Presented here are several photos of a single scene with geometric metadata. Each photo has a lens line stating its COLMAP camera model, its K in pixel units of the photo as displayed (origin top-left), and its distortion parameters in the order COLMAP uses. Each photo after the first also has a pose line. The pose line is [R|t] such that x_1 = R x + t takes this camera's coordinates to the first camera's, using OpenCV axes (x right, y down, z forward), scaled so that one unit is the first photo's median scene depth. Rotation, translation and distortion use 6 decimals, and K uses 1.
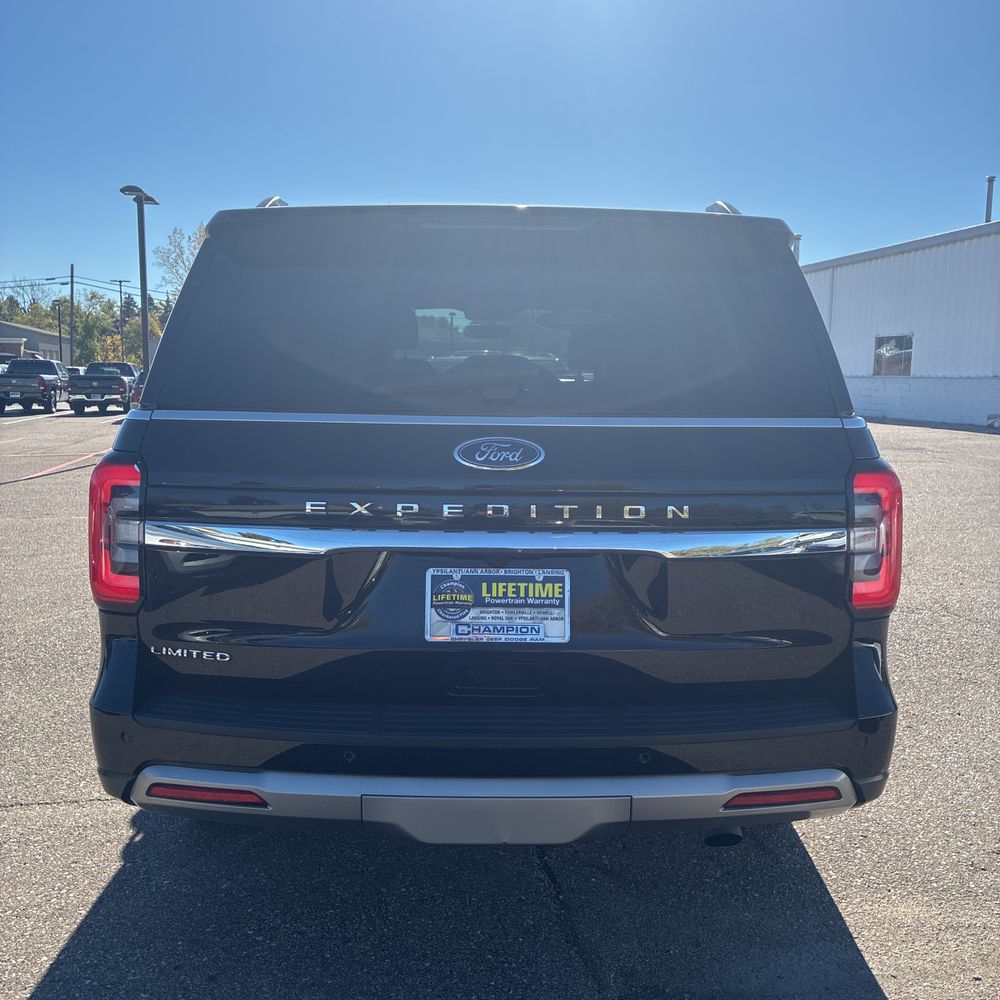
lens RADIAL K [[1011.7, 0, 496.0], [0, 1011.7, 492.7], [0, 0, 1]] dist [0.028077, 0.000000]
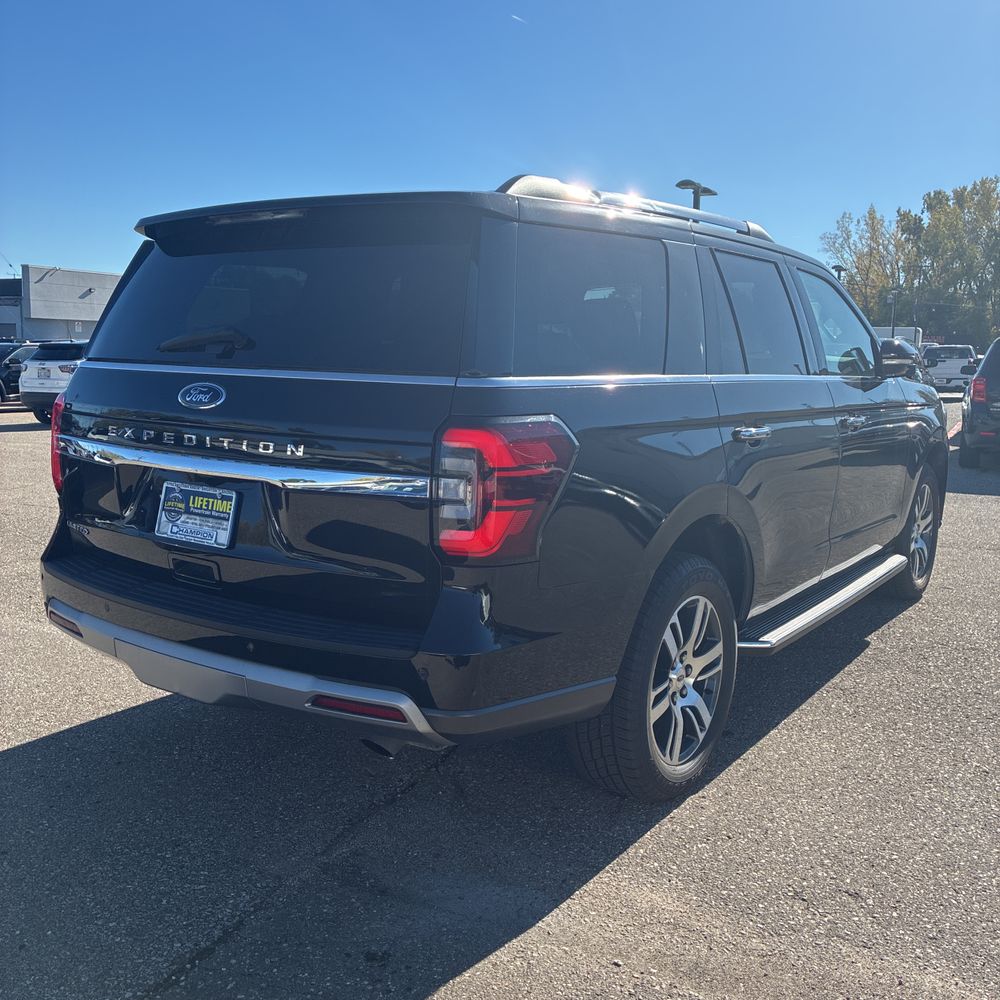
lens RADIAL K [[1011.7, 0, 489.3], [0, 1011.7, 508.2], [0, 0, 1]] dist [0.028077, 0.000000]
pose [[0.830485, 0.098062, -0.548342, 1.016217], [-0.084097, 0.995172, 0.050601, 0.007367], [0.550656, 0.004091, 0.834722, 0.130125]]
